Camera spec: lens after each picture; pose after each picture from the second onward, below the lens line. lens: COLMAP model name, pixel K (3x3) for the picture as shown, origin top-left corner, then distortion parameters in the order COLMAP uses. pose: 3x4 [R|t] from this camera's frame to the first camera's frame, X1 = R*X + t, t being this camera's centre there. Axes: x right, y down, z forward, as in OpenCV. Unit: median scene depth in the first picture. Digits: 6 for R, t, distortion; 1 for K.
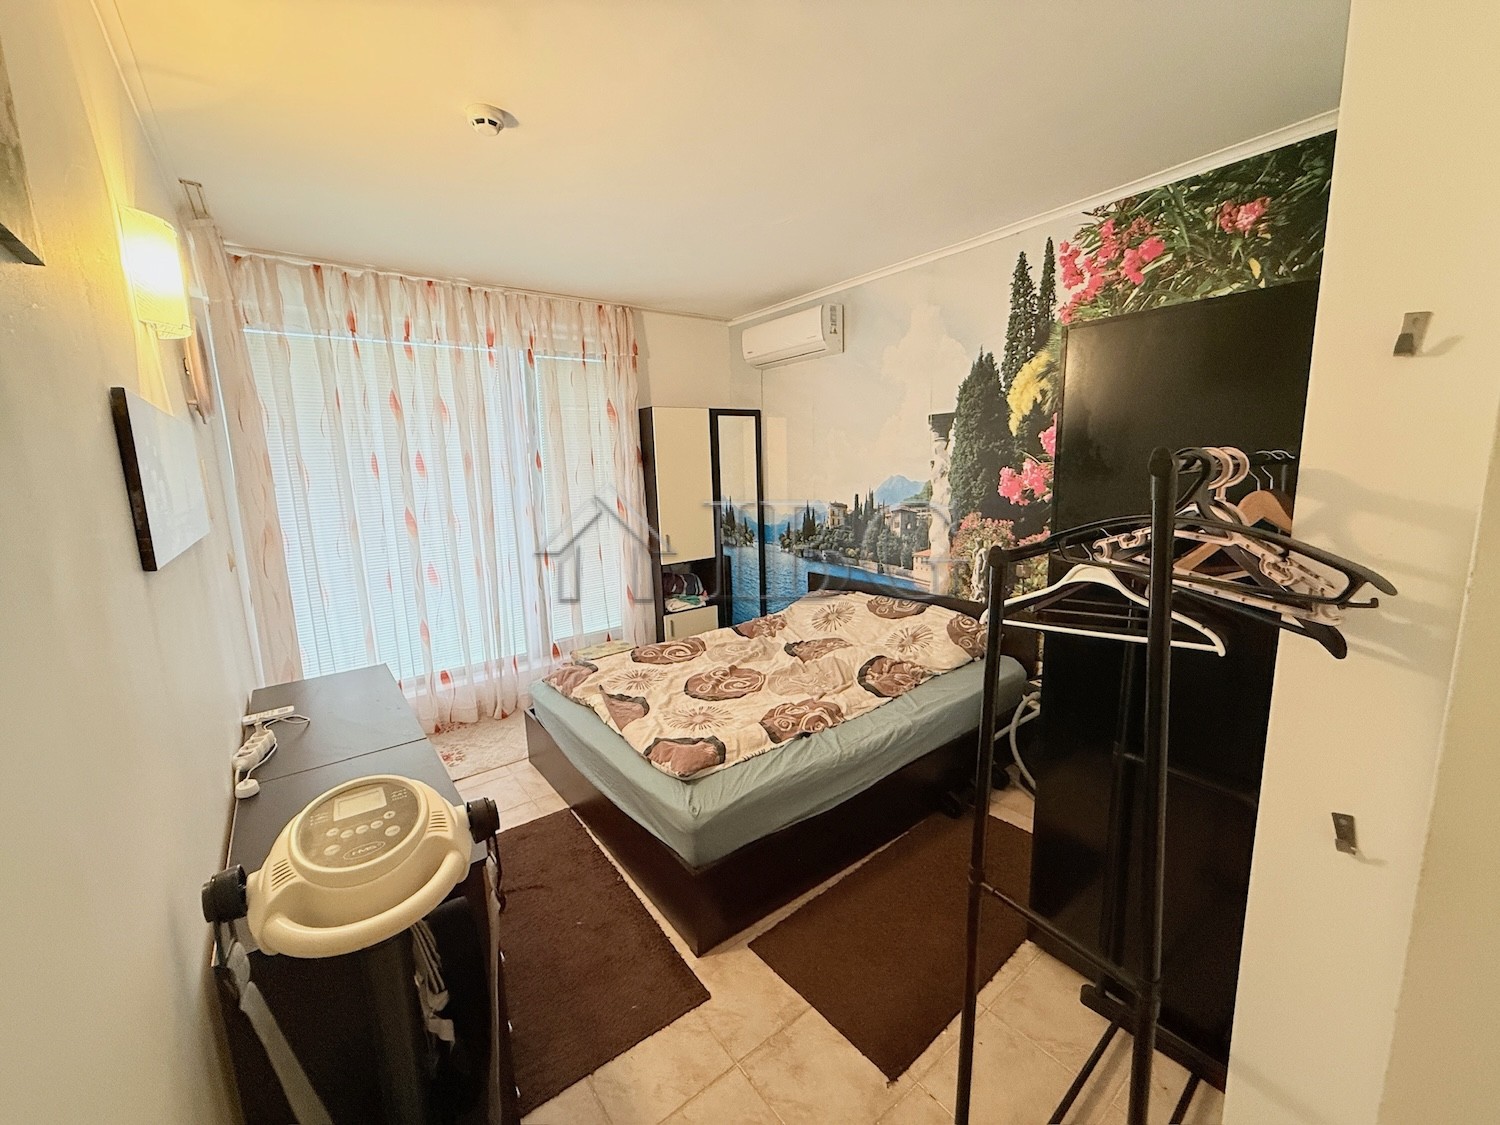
lens RADIAL K [[593.1, 0, 748.7], [0, 593.1, 562.5], [0, 0, 1]] dist [-0.000607, -0.000161]
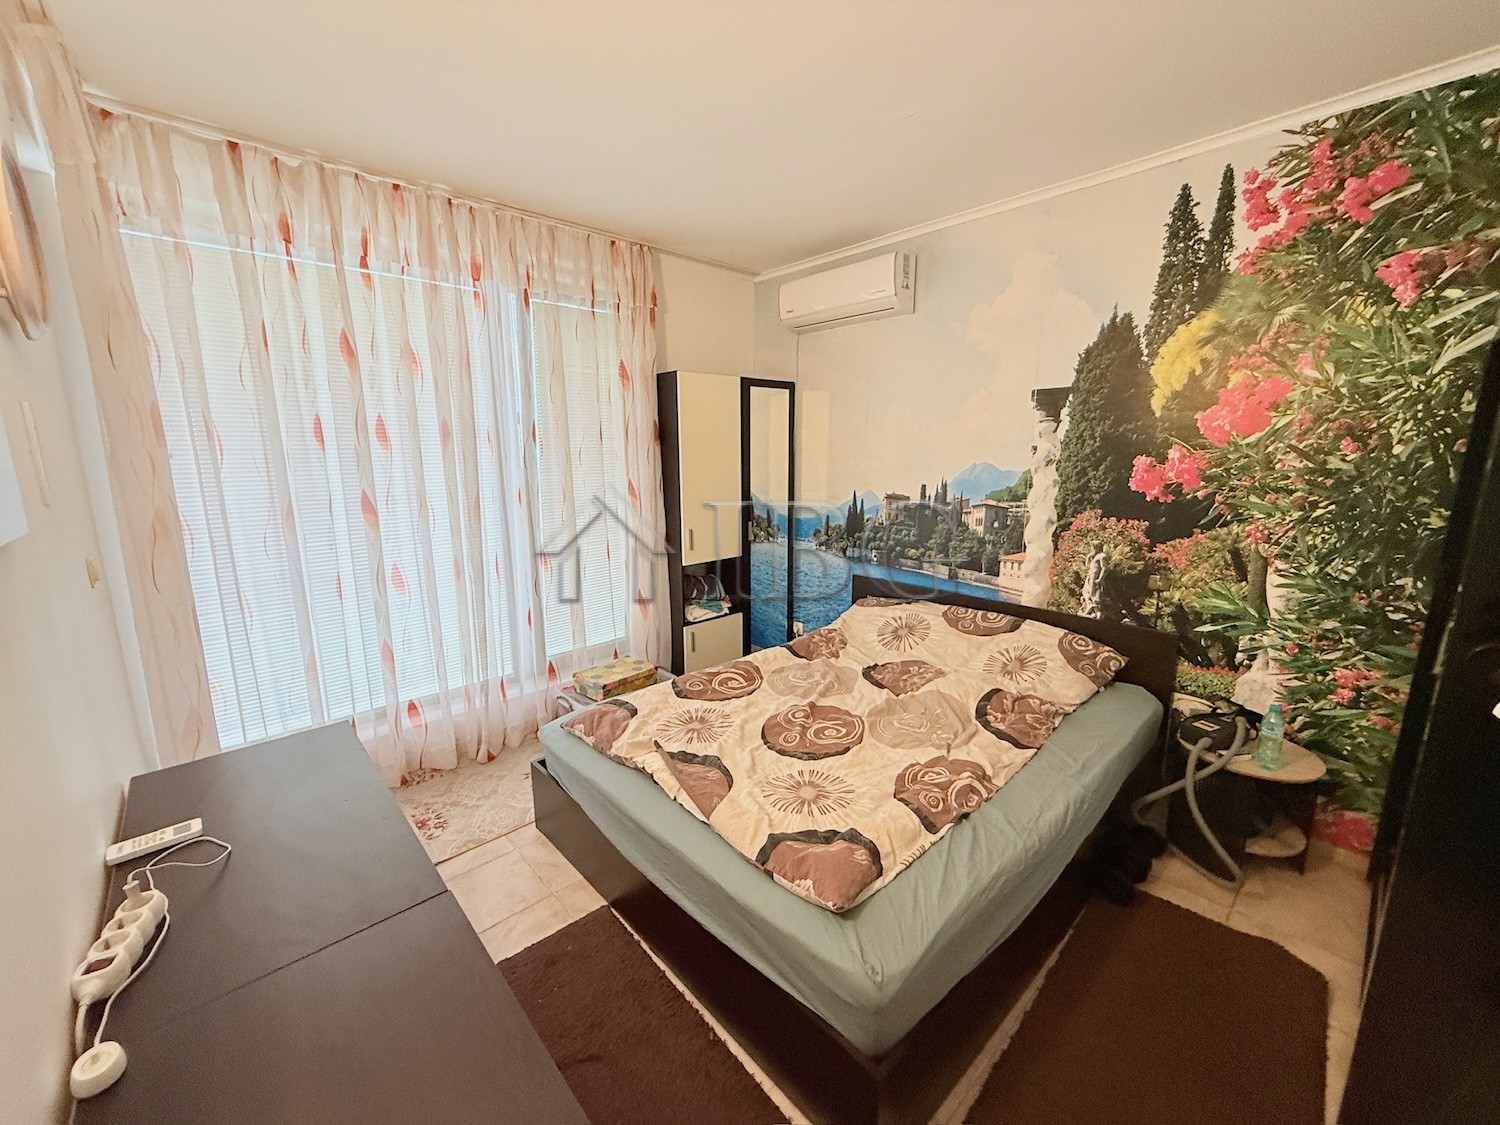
lens RADIAL K [[593.1, 0, 748.6], [0, 593.1, 562.1], [0, 0, 1]] dist [-0.000607, -0.000161]
pose [[0.995803, 0.008401, 0.091140, -0.169615], [-0.010153, 0.999772, 0.018768, -0.022214], [-0.090962, -0.019615, 0.995661, 0.222388]]
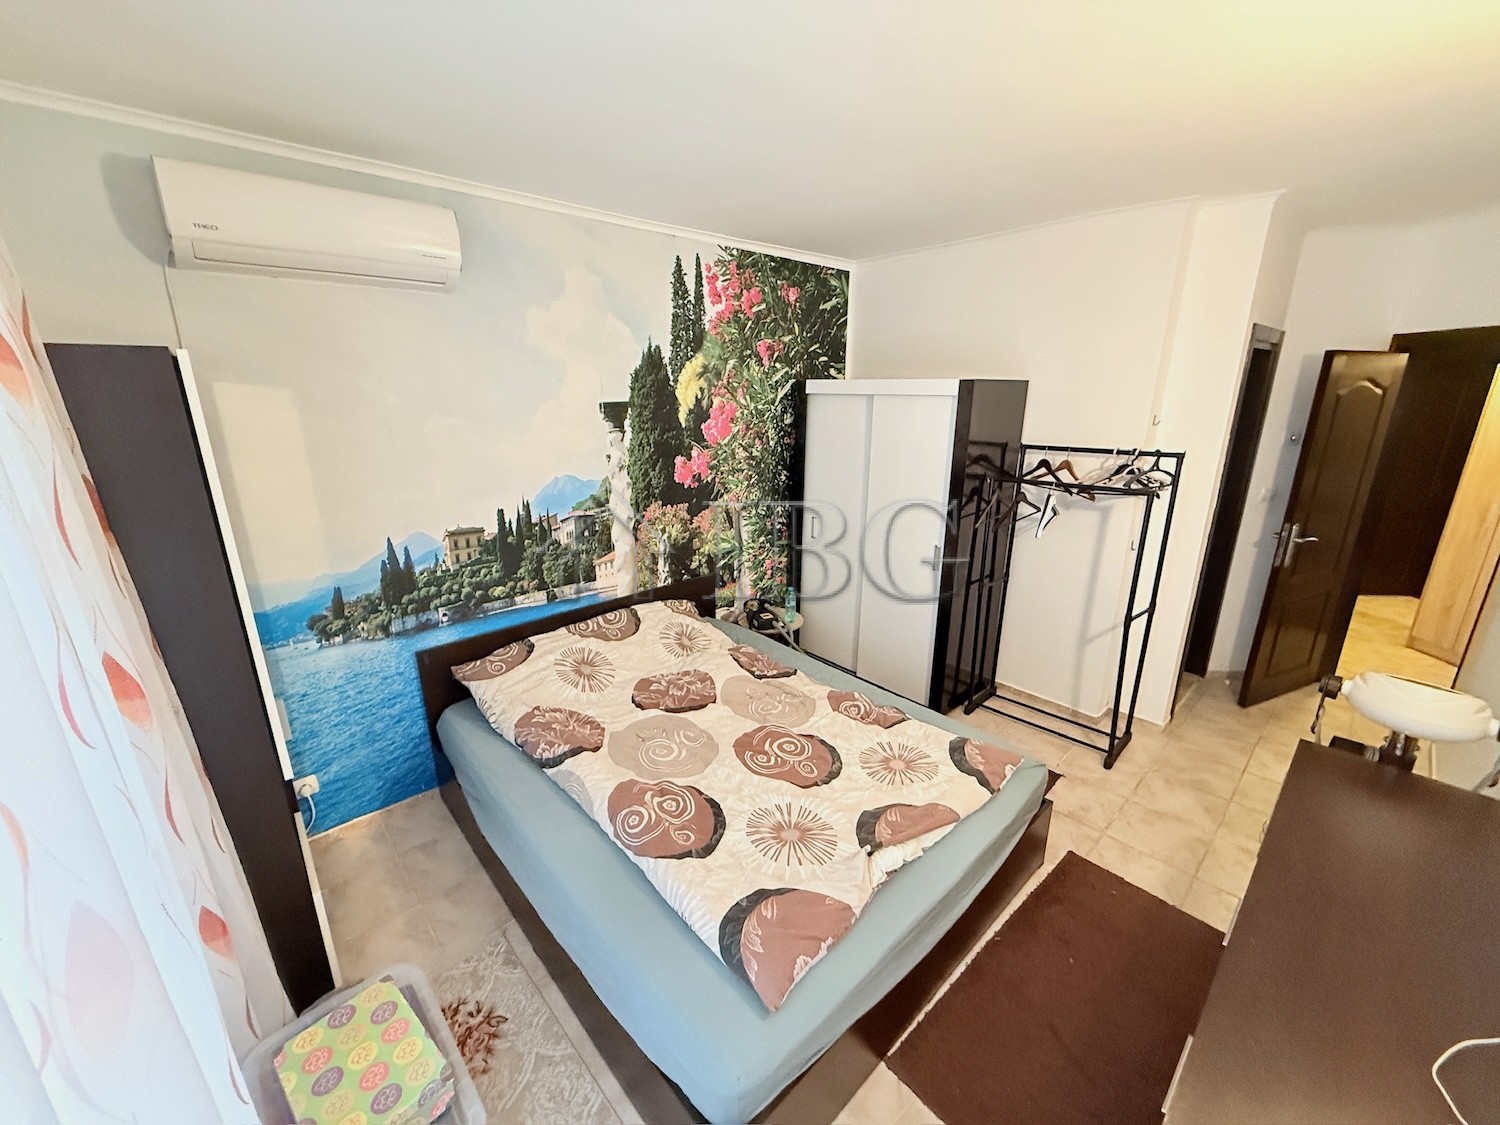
lens RADIAL K [[593.1, 0, 742.9], [0, 593.1, 563.5], [0, 0, 1]] dist [-0.000607, -0.000161]
pose [[-0.076961, -0.251544, 0.964781, -0.644392], [0.177751, 0.948687, 0.261528, -0.225169], [-0.981061, 0.191619, -0.028300, 0.905330]]
